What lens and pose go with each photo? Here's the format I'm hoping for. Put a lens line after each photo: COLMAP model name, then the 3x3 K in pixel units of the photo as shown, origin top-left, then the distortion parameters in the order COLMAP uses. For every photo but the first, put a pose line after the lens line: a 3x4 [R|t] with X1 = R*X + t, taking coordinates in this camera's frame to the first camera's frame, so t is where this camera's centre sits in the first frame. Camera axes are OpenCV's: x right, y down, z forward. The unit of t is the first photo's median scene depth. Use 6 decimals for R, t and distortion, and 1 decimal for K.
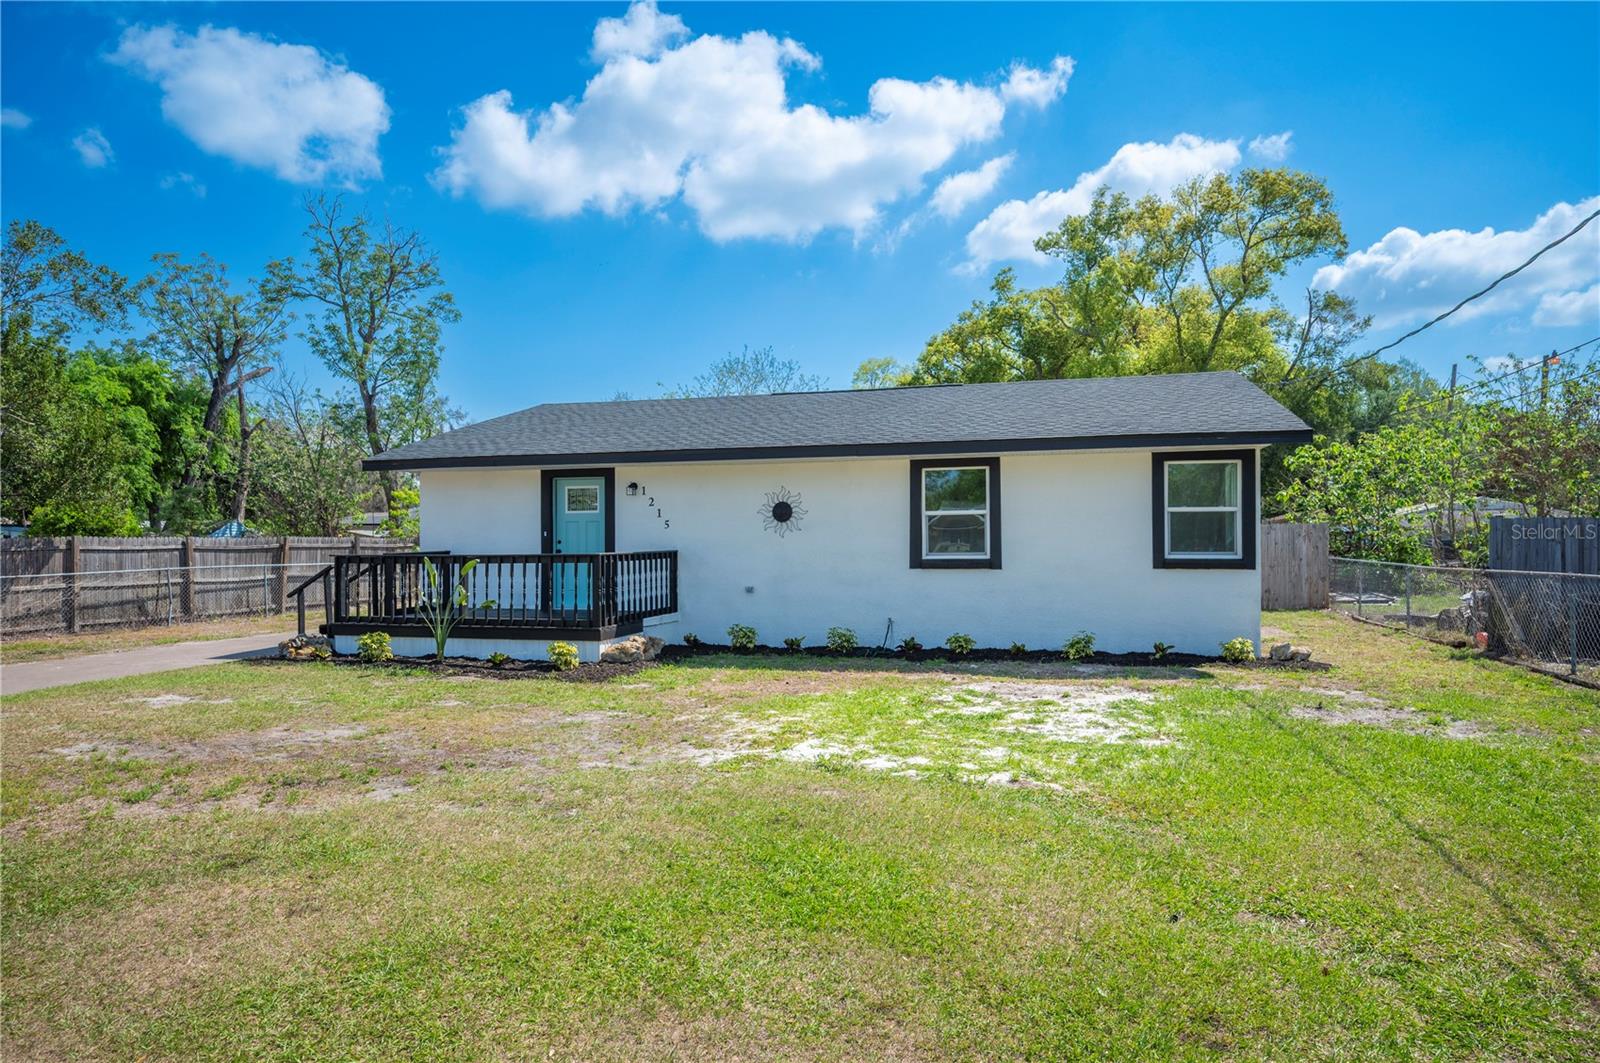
lens RADIAL K [[969.3, 0, 800.0], [0, 969.3, 531.5], [0, 0, 1]] dist [-0.000551, -0.000438]
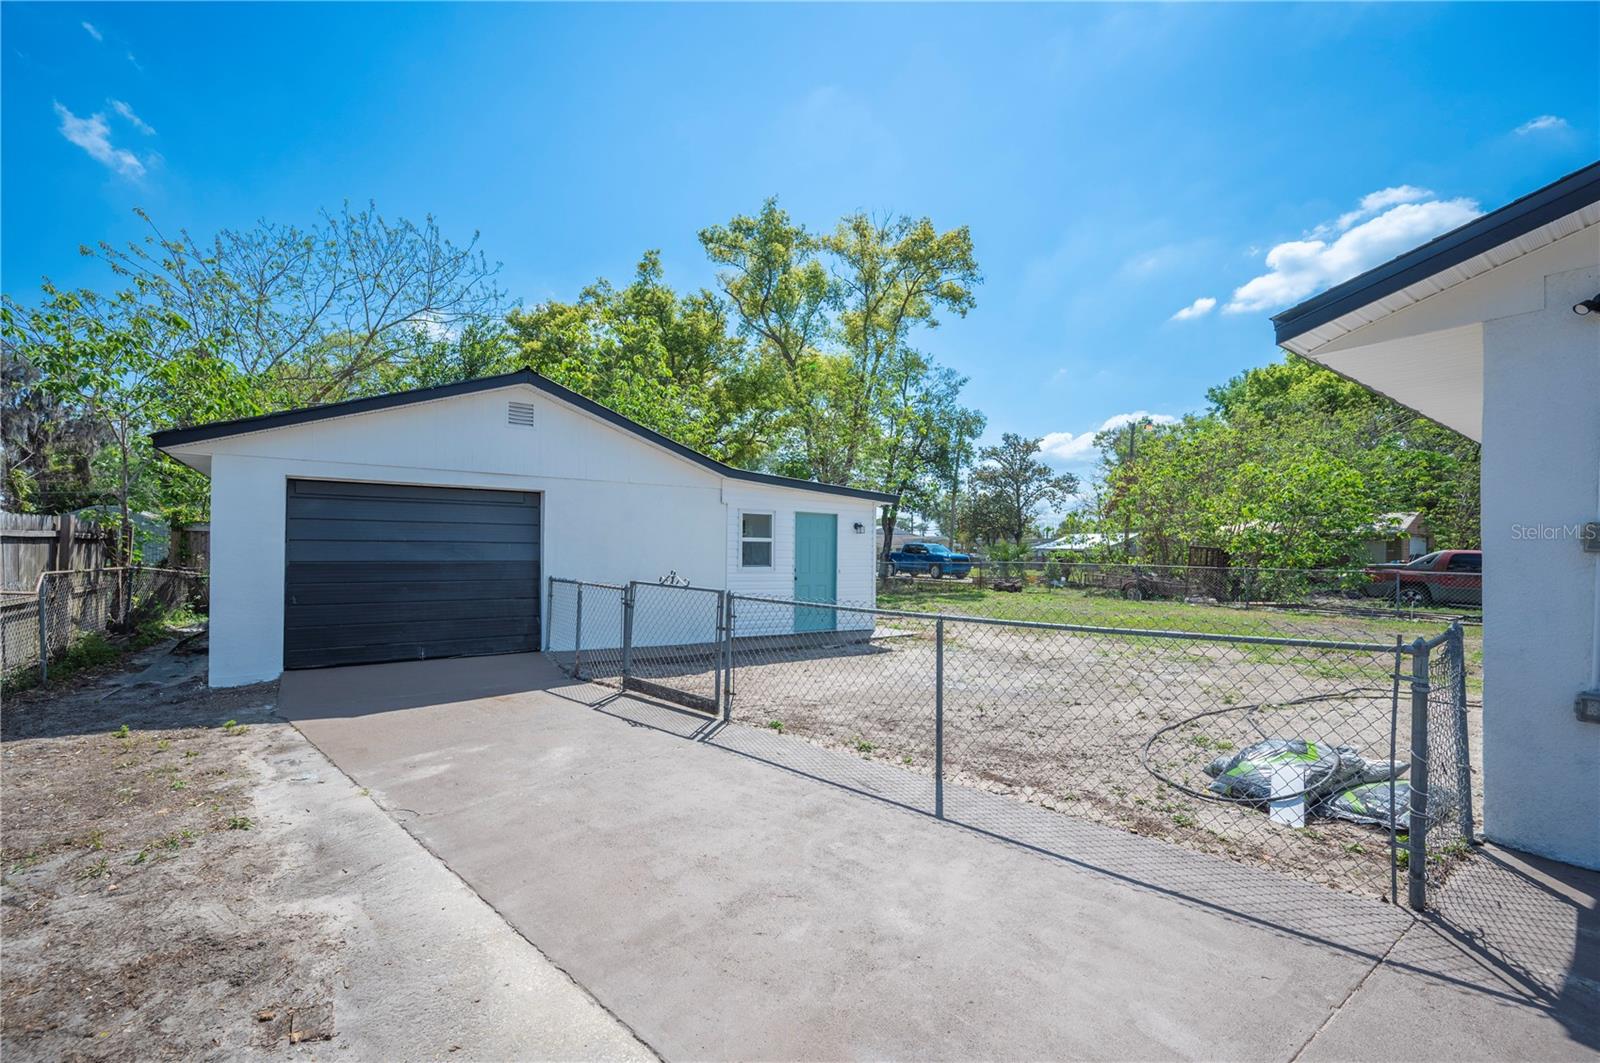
lens RADIAL K [[652.2, 0, 774.6], [0, 652.2, 540.1], [0, 0, 1]] dist [-0.002213, -0.000133]
pose [[0.639194, 0.028586, 0.768514, -0.574280], [-0.023512, 0.999568, -0.017625, 0.029408], [-0.768686, -0.006804, 0.639590, 1.670148]]
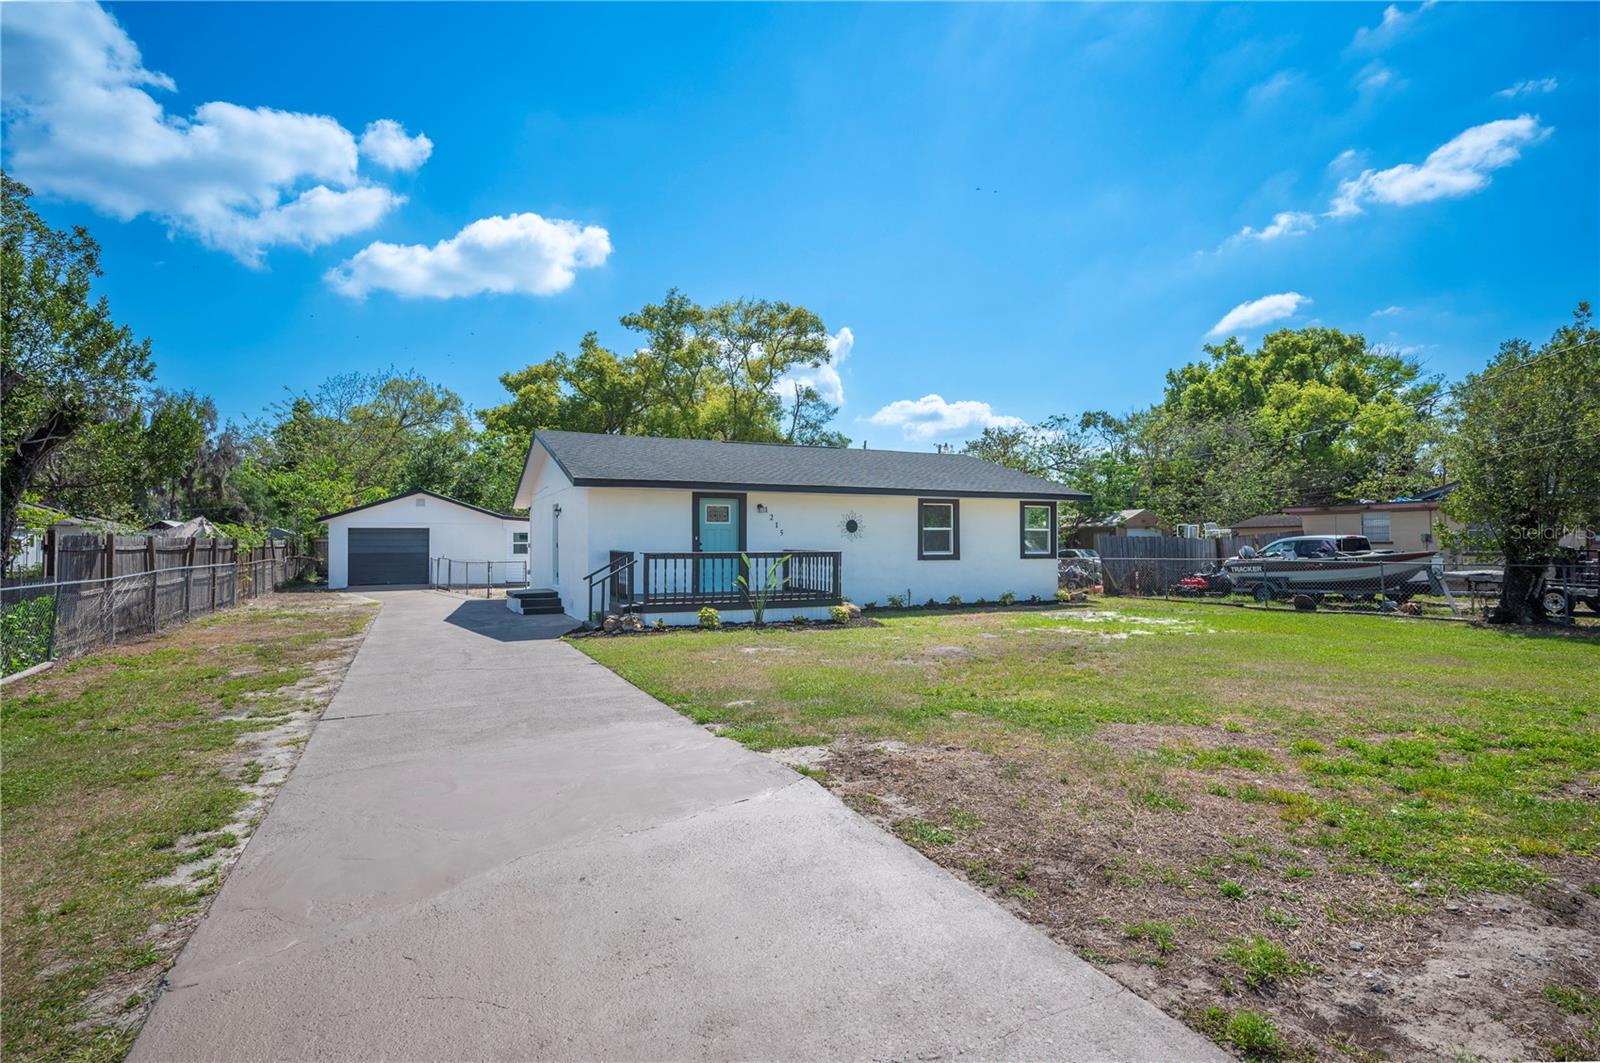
lens RADIAL K [[824.0, 0, 797.6], [0, 824.0, 526.5], [0, 0, 1]] dist [-0.000285, 0.000186]
pose [[0.757310, 0.019254, 0.652771, -0.920350], [-0.009888, 0.999789, -0.018018, 0.005769], [-0.652980, 0.007190, 0.757341, 0.008139]]
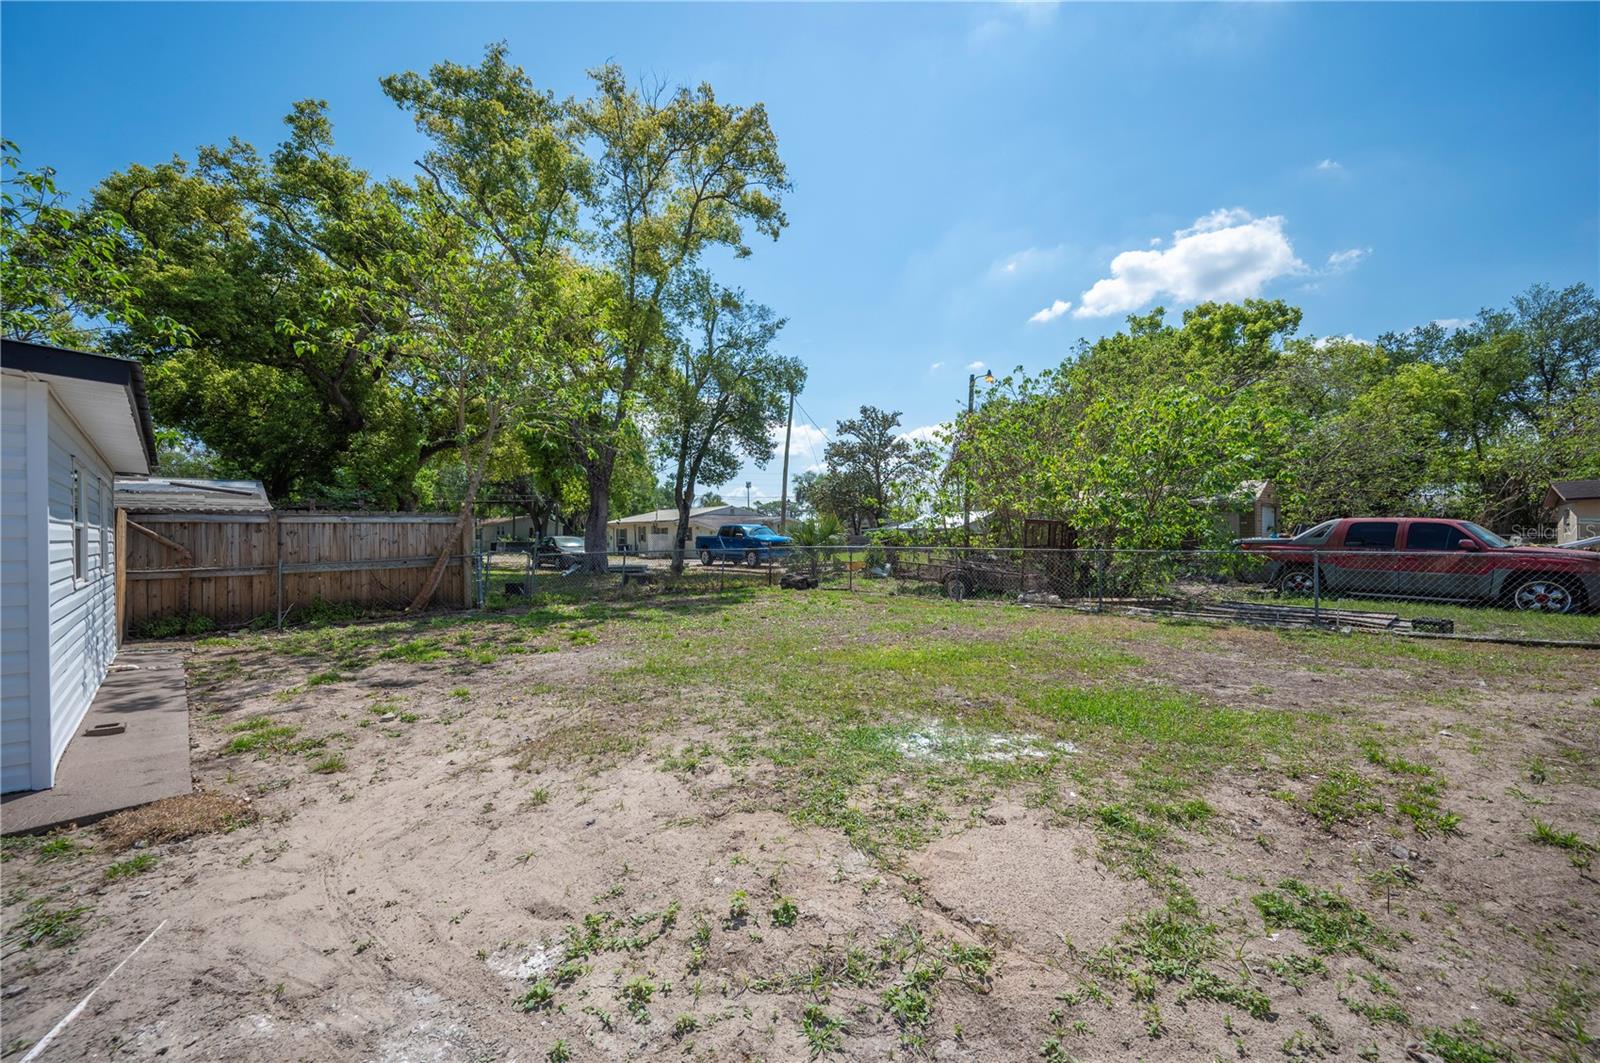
lens RADIAL K [[634.0, 0, 800.0], [0, 634.0, 531.5], [0, 0, 1]] dist [-0.002220, -0.000169]
pose [[0.482877, 0.009918, 0.875632, 0.029930], [-0.002393, 0.999947, -0.010006, 0.025816], [-0.875685, 0.002737, 0.482875, 1.712723]]
